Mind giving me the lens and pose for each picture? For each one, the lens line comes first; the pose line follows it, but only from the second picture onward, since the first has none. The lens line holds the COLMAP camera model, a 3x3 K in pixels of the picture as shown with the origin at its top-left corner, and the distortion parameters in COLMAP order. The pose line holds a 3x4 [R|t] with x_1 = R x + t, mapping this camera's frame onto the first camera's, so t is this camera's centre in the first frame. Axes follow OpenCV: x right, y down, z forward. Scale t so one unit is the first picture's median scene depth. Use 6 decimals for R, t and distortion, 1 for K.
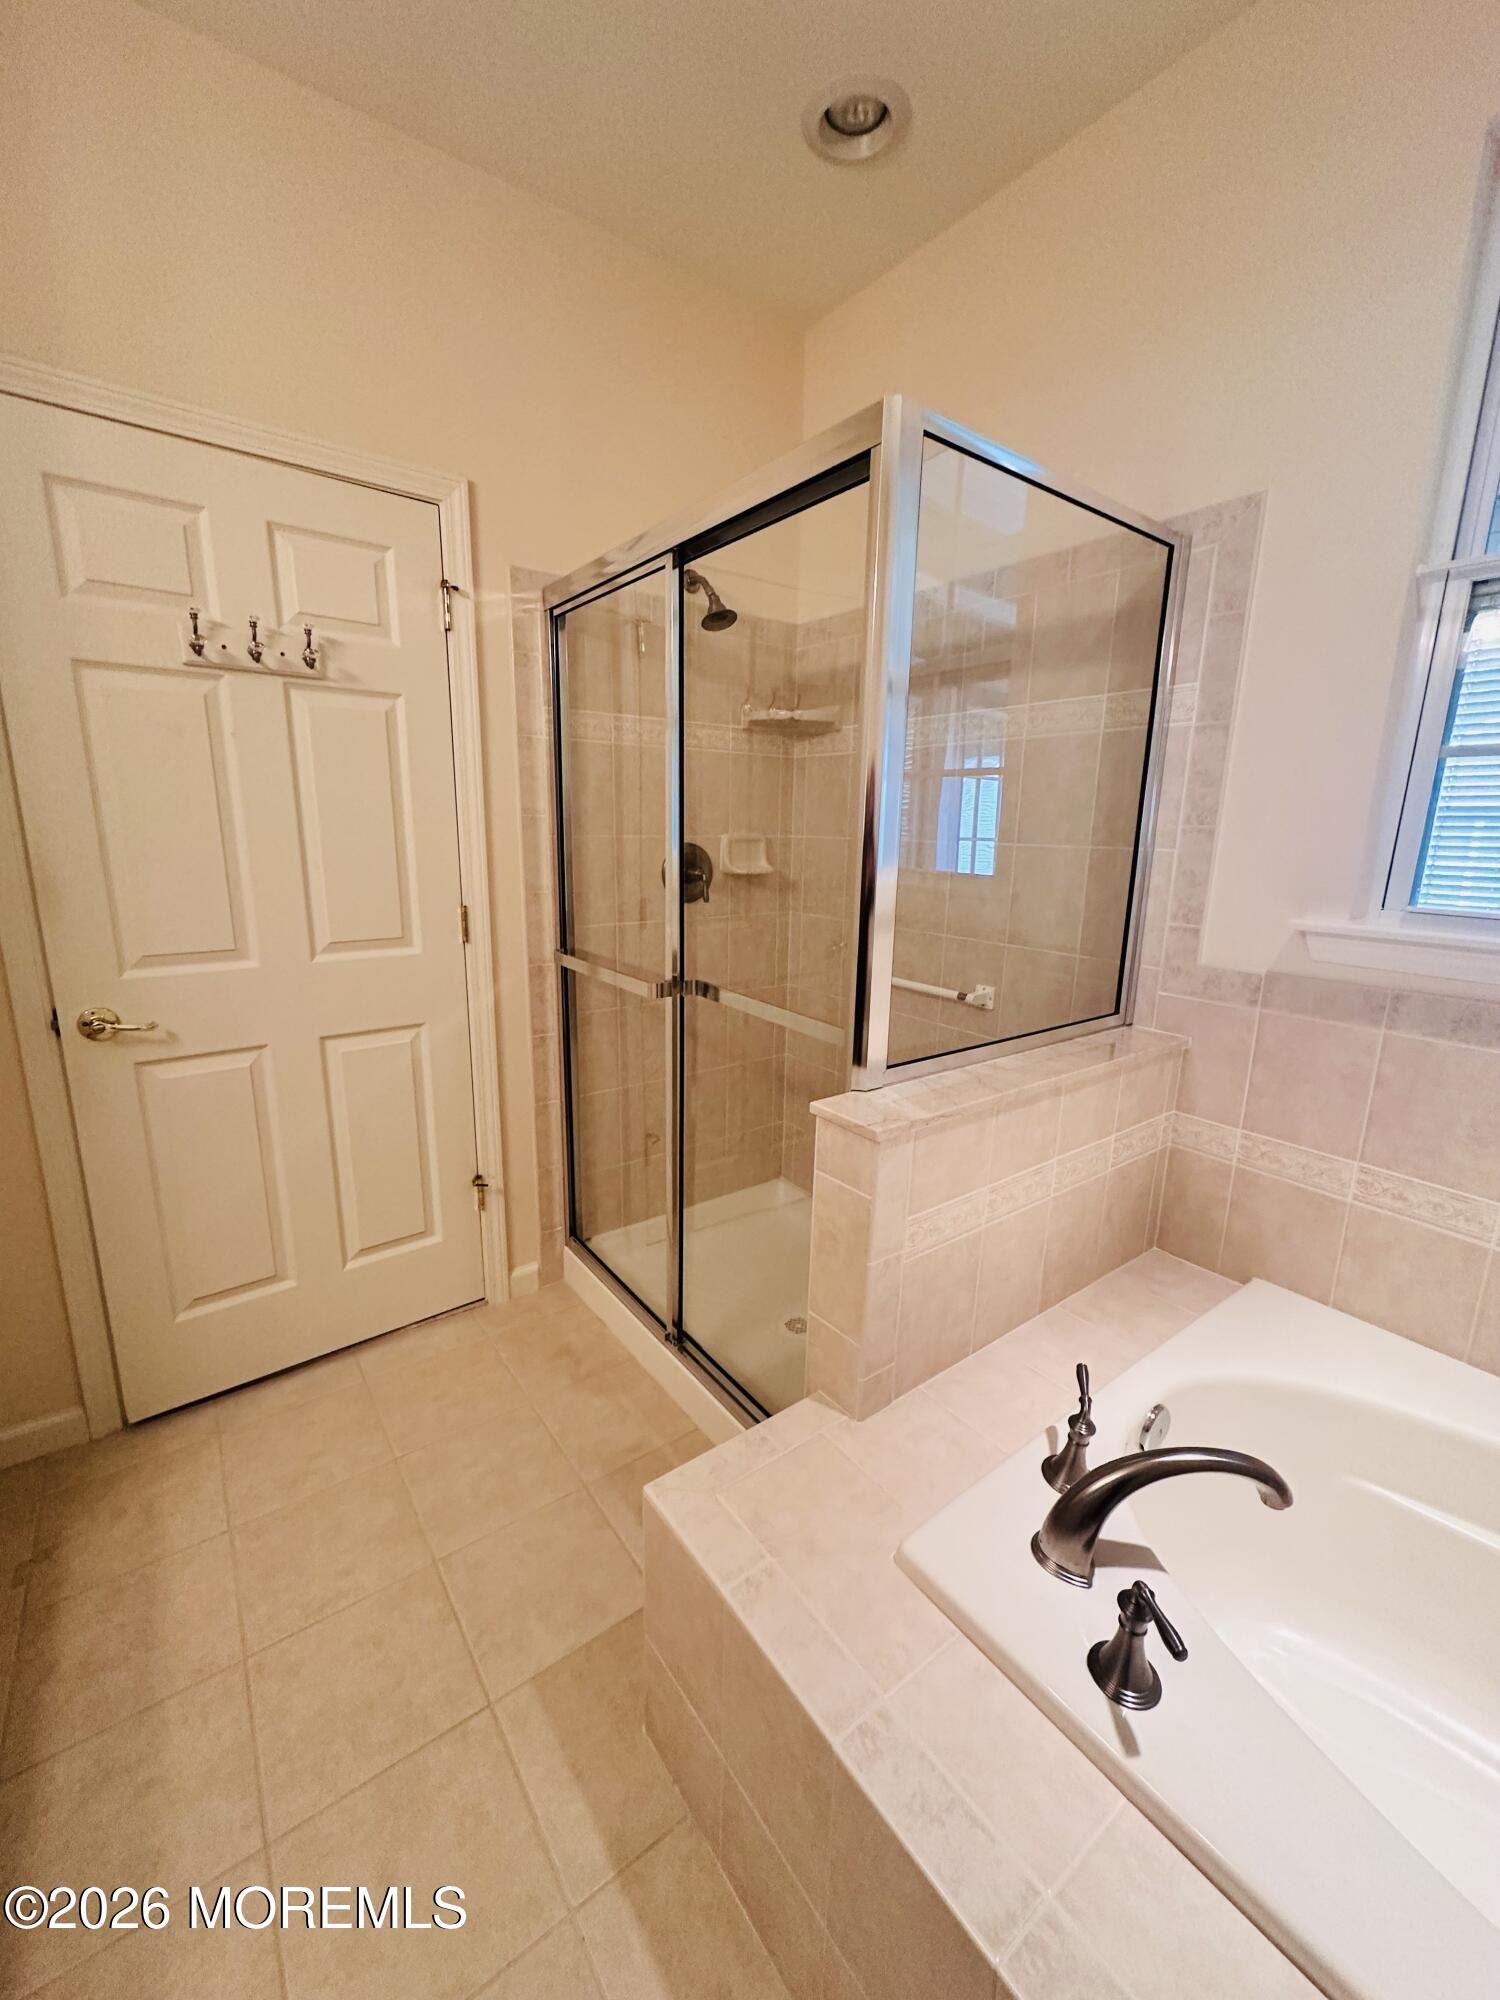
lens RADIAL K [[807.7, 0, 755.7], [0, 807.7, 998.1], [0, 0, 1]] dist [-0.003780, 0.001420]
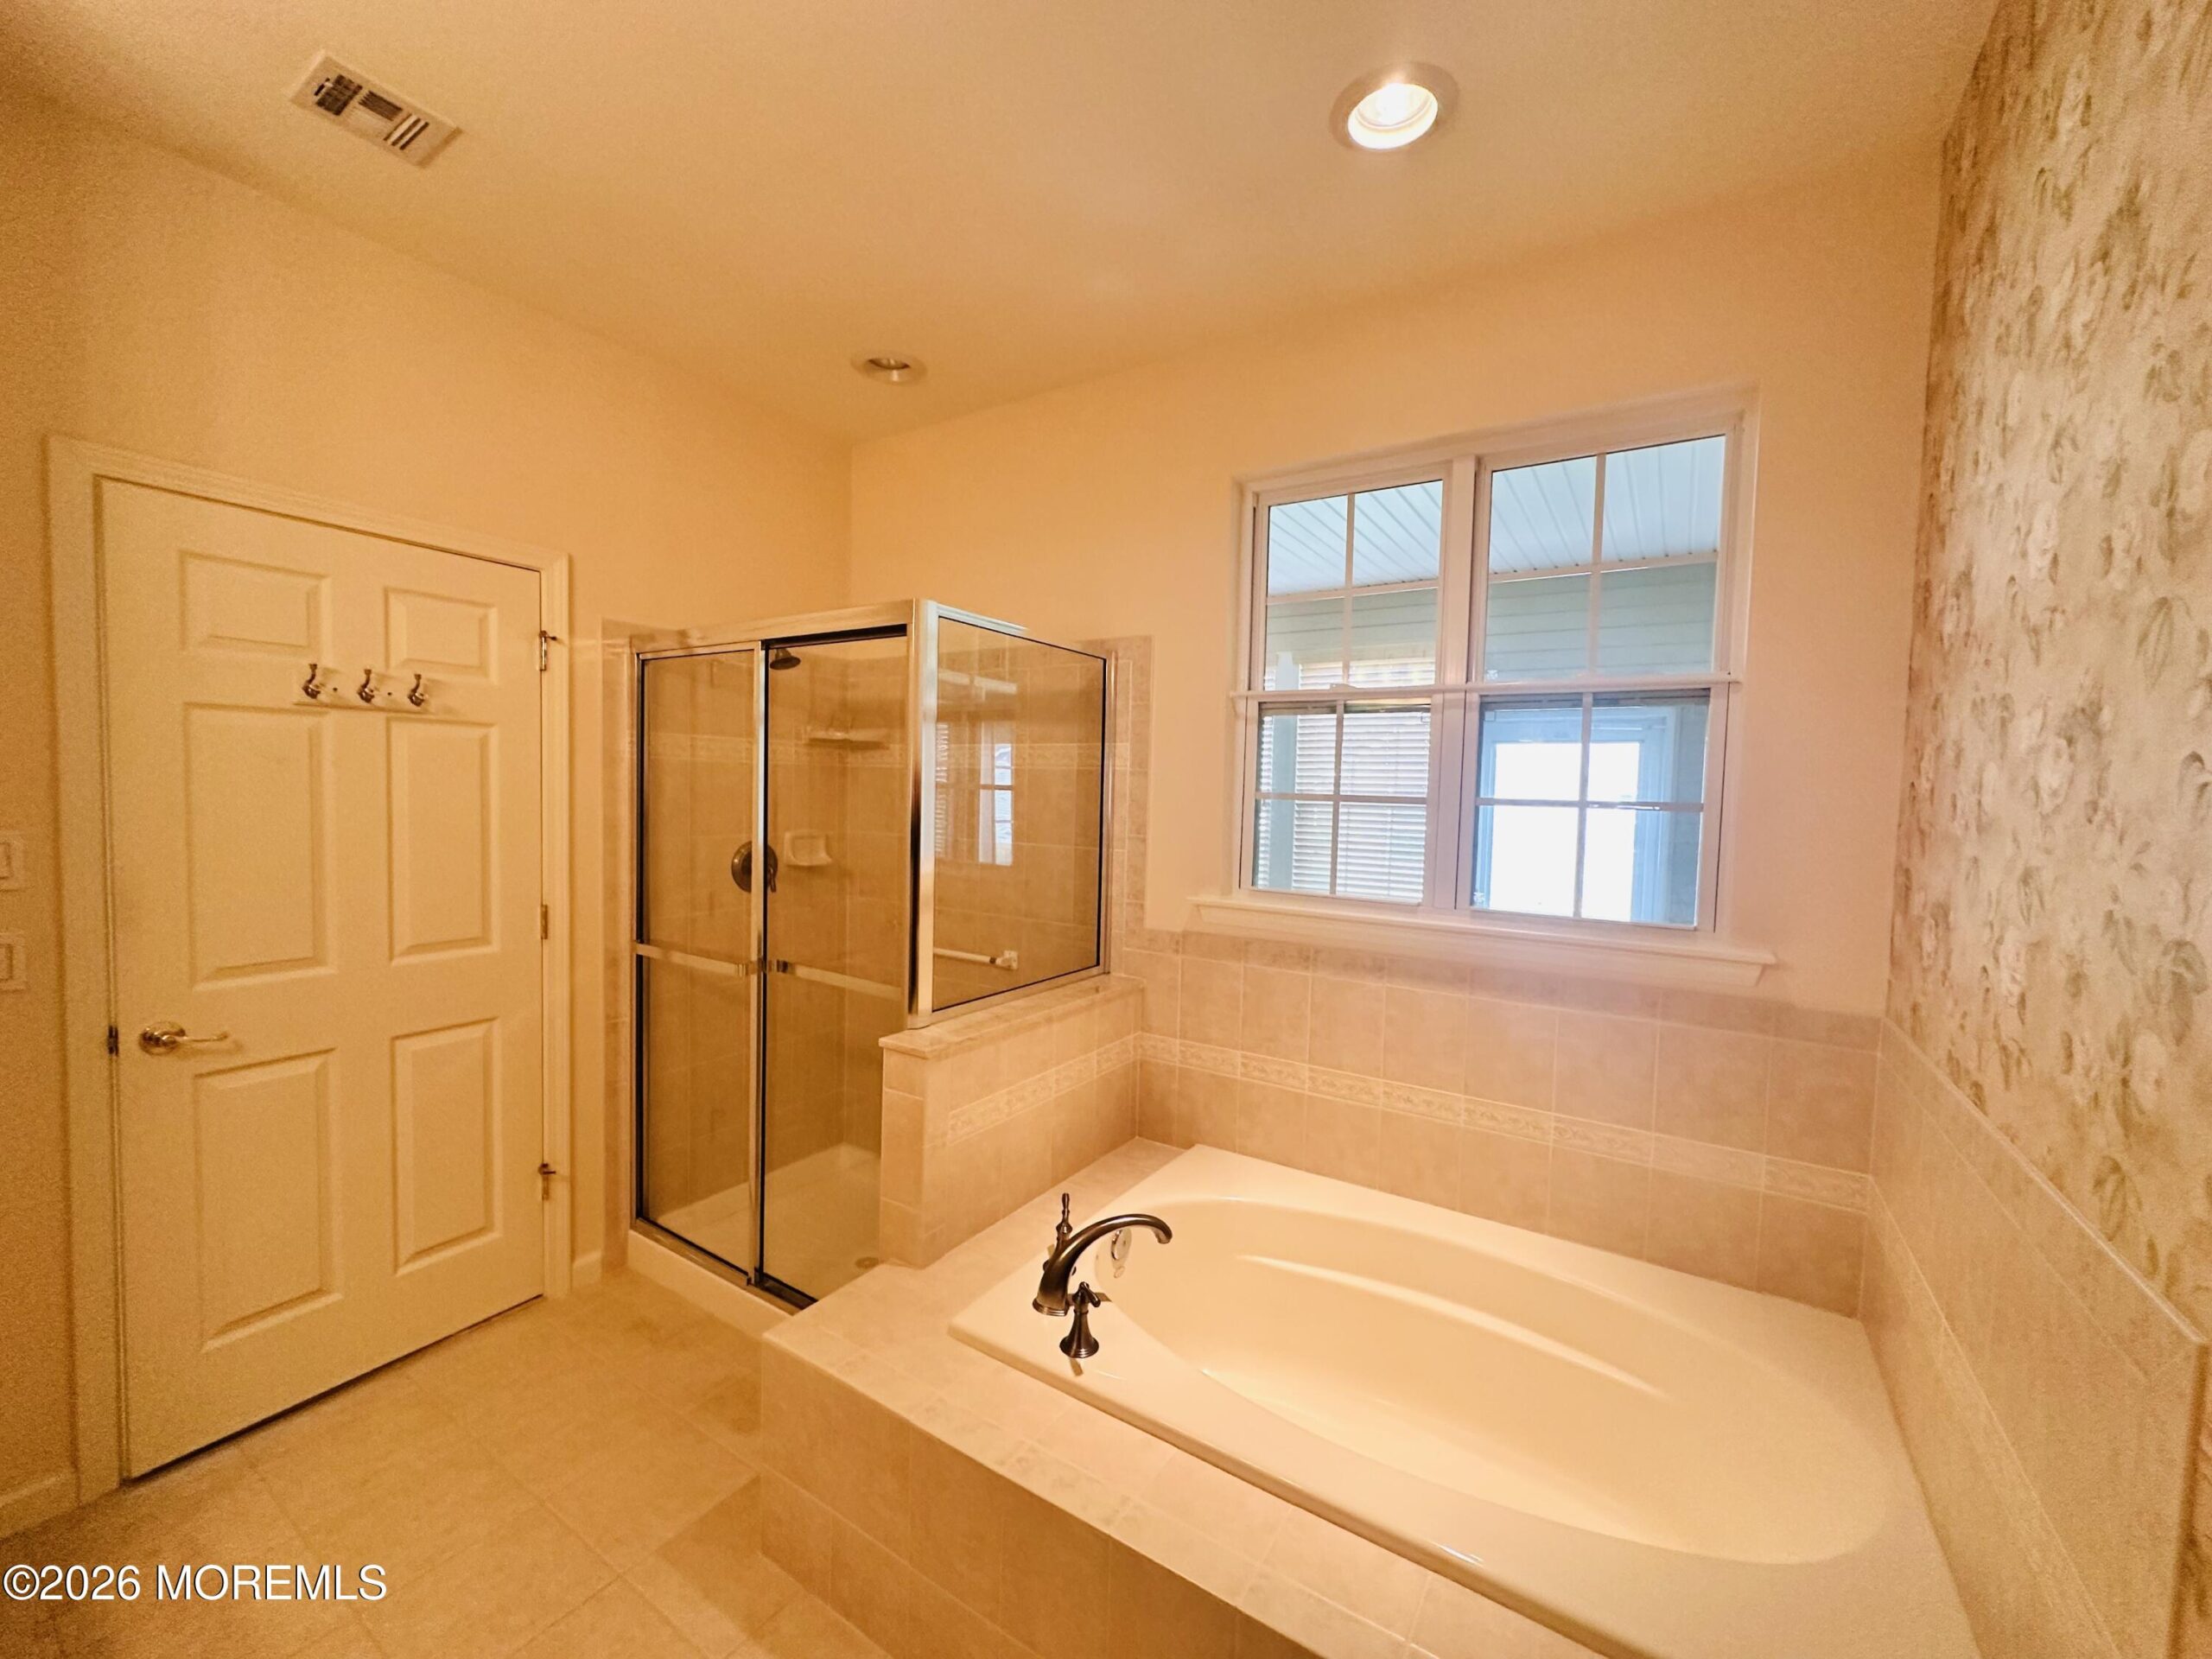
lens RADIAL K [[893.3, 0, 1099.4], [0, 893.3, 833.3], [0, 0, 1]] dist [-0.003780, 0.001420]
pose [[0.943257, -0.014182, 0.331760, -0.061797], [0.065224, 0.987538, -0.143230, 0.015120], [-0.325595, 0.156742, 0.932427, -0.486522]]
